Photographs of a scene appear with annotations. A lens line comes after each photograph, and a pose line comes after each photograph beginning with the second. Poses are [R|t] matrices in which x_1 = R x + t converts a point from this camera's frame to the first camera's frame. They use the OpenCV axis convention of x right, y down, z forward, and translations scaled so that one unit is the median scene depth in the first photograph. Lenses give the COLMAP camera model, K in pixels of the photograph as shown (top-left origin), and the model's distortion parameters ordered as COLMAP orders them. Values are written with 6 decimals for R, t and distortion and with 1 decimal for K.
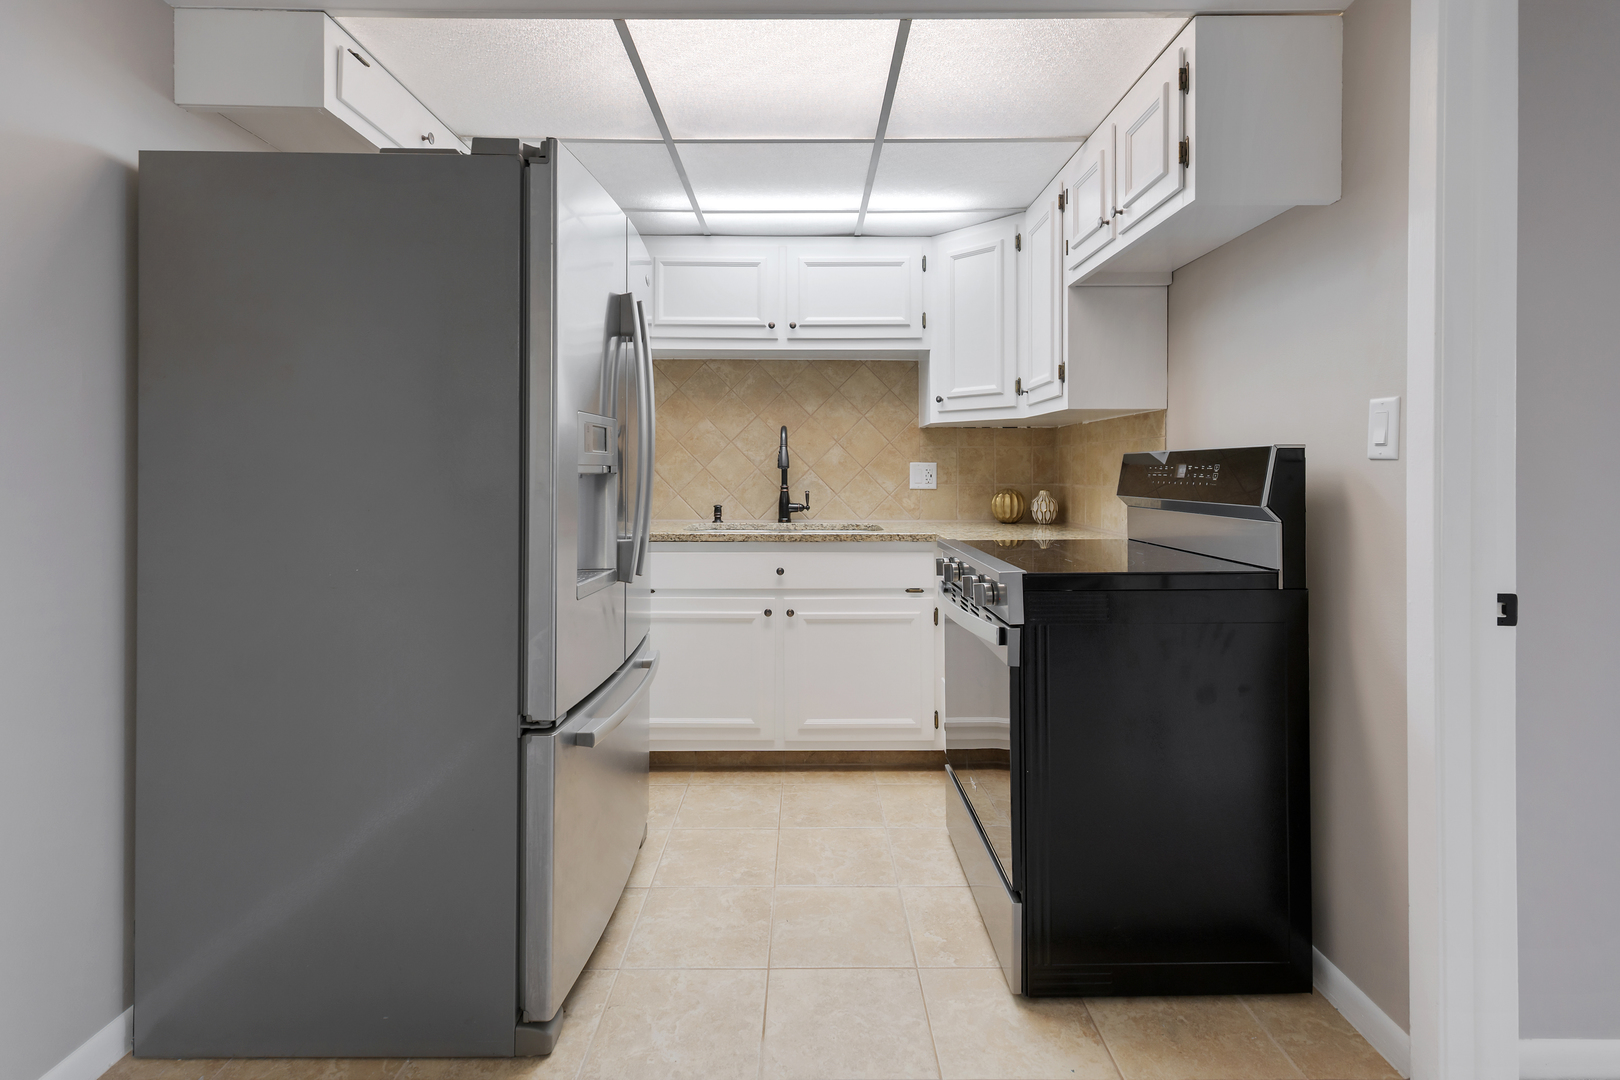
lens RADIAL K [[755.3, 0, 802.4], [0, 755.3, 473.2], [0, 0, 1]] dist [0.008023, -0.000125]
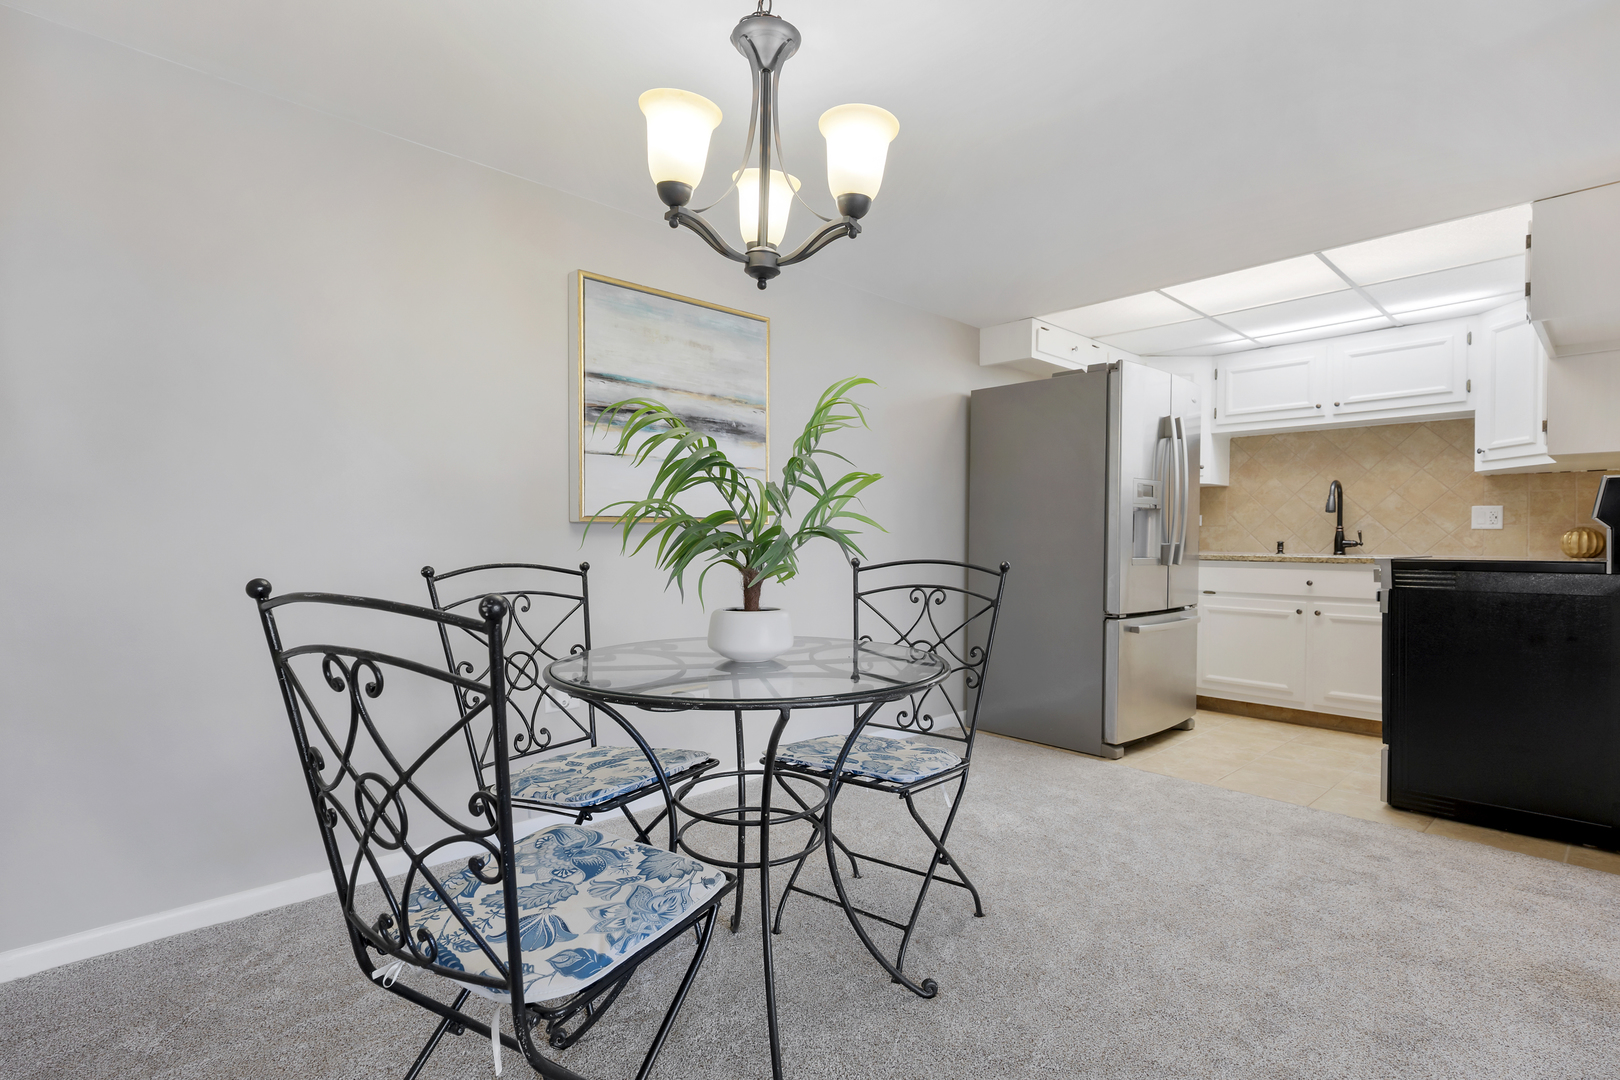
lens RADIAL K [[791.0, 0, 810.0], [0, 791.0, 540.0], [0, 0, 1]] dist [0.004568, 0.000631]
pose [[0.685727, 0.003748, -0.727849, 0.349851], [-0.008992, 0.999954, -0.003322, 0.053399], [0.727803, 0.008823, 0.685729, -0.598157]]
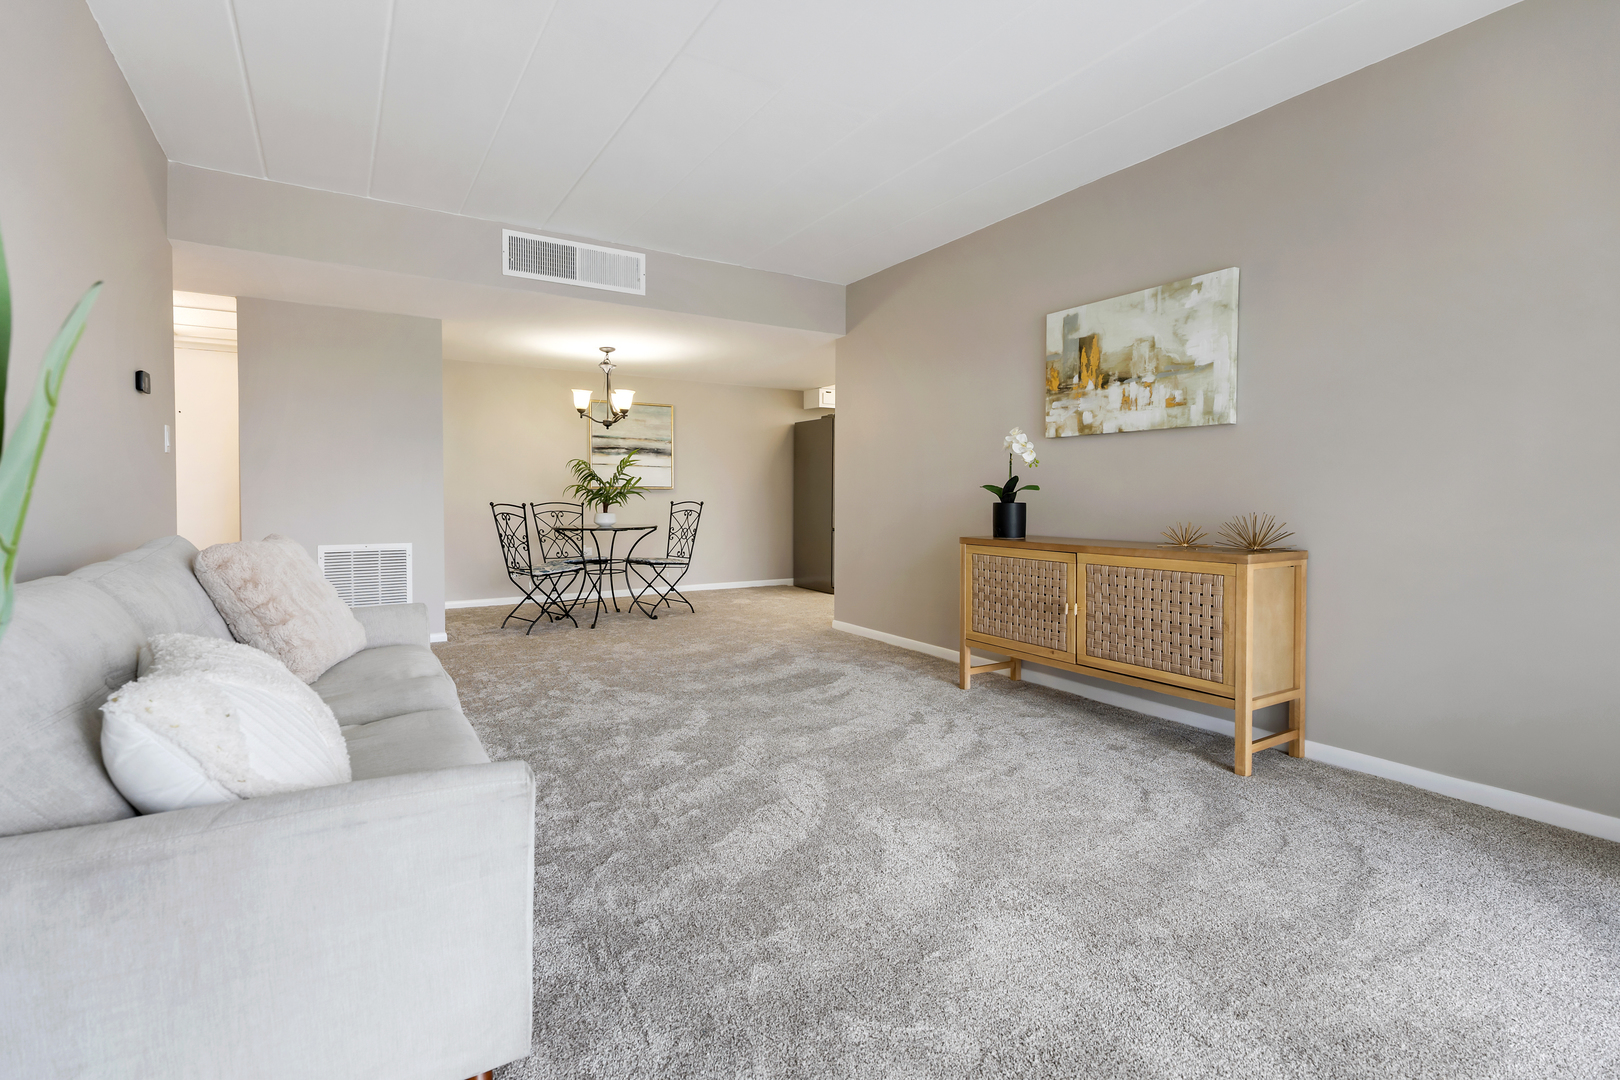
lens RADIAL K [[757.6, 0, 811.3], [0, 757.6, 496.6], [0, 0, 1]] dist [0.003392, -0.000125]
pose [[0.532357, 0.002315, -0.846517, 1.758499], [-0.007155, 0.999973, -0.001764, 0.056015], [0.846490, 0.006996, 0.532359, -0.834240]]
